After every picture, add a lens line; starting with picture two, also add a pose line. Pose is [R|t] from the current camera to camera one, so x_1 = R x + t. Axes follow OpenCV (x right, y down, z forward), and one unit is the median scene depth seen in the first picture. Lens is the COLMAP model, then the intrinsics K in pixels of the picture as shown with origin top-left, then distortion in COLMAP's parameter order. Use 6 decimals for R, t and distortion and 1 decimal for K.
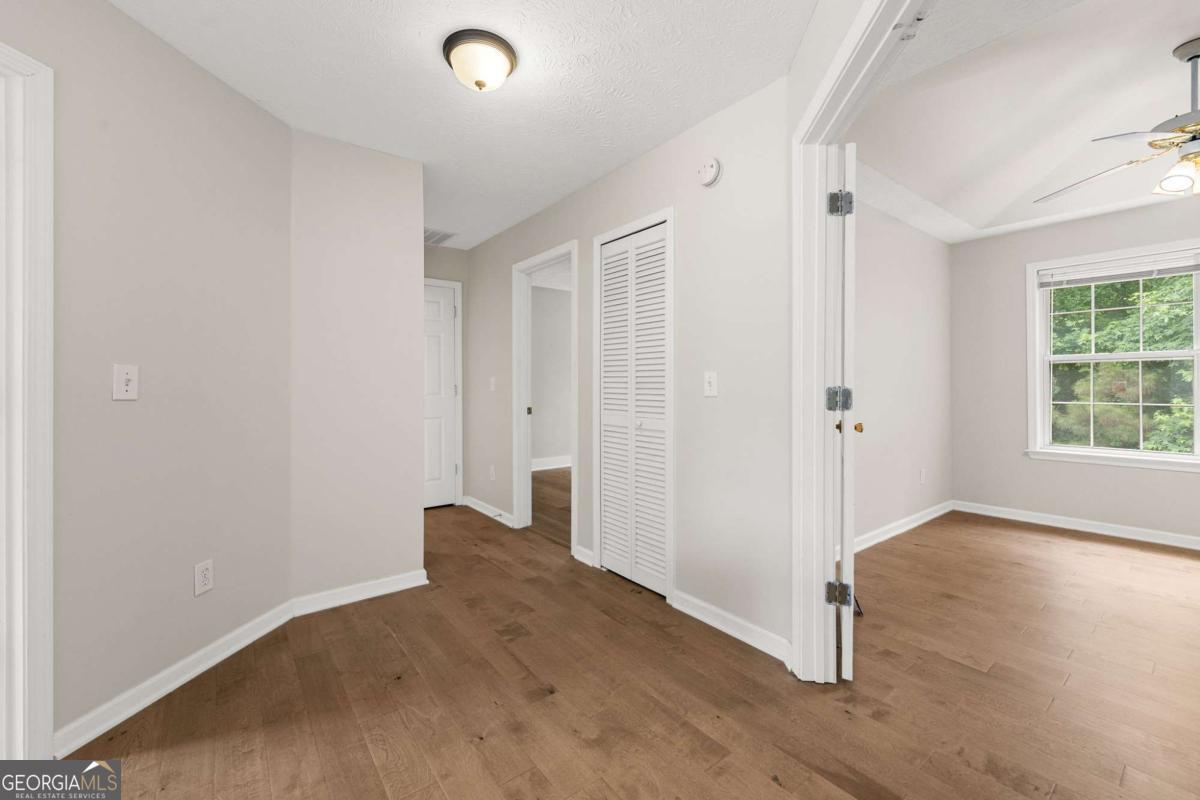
lens RADIAL K [[486.6, 0, 603.0], [0, 486.6, 392.1], [0, 0, 1]] dist [-0.001256, -0.000138]
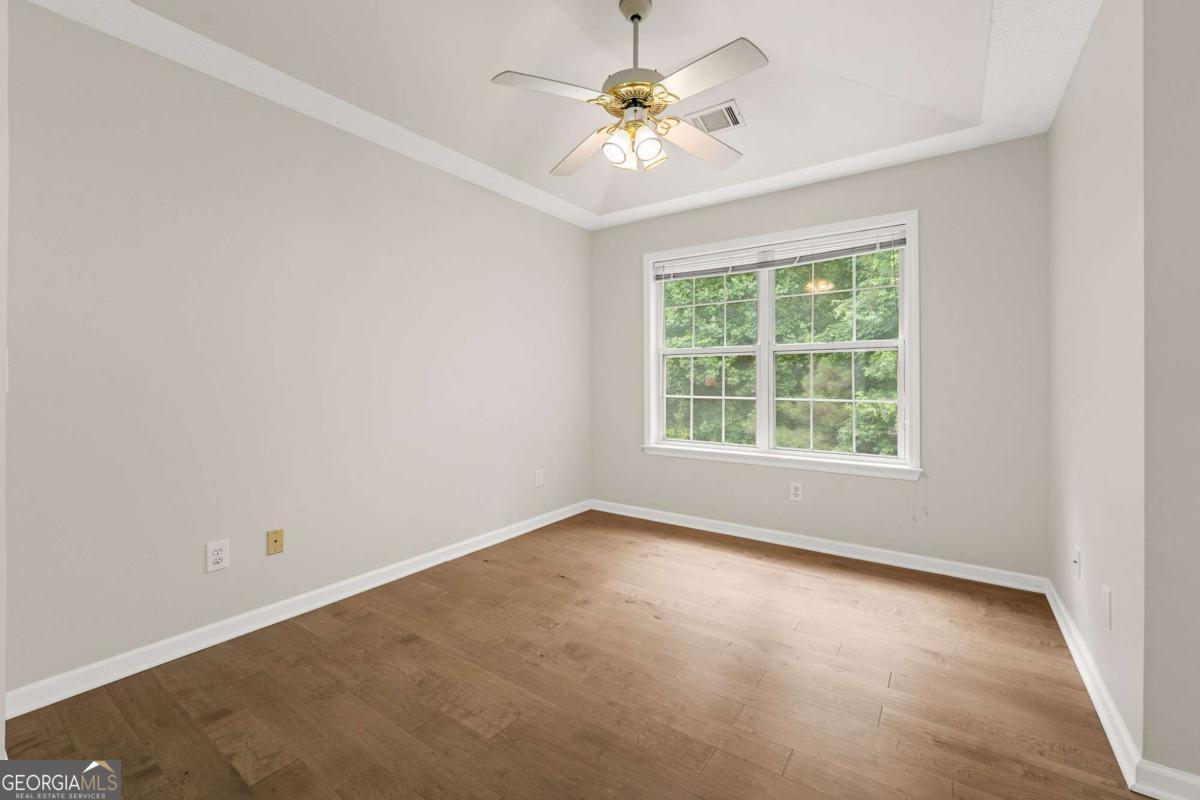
lens RADIAL K [[486.6, 0, 603.0], [0, 486.6, 392.1], [0, 0, 1]] dist [-0.001256, -0.000138]
pose [[0.957028, -0.005214, 0.289947, 0.516707], [0.001010, 0.999892, 0.014647, -0.003098], [-0.289993, -0.013725, 0.956930, 0.088253]]
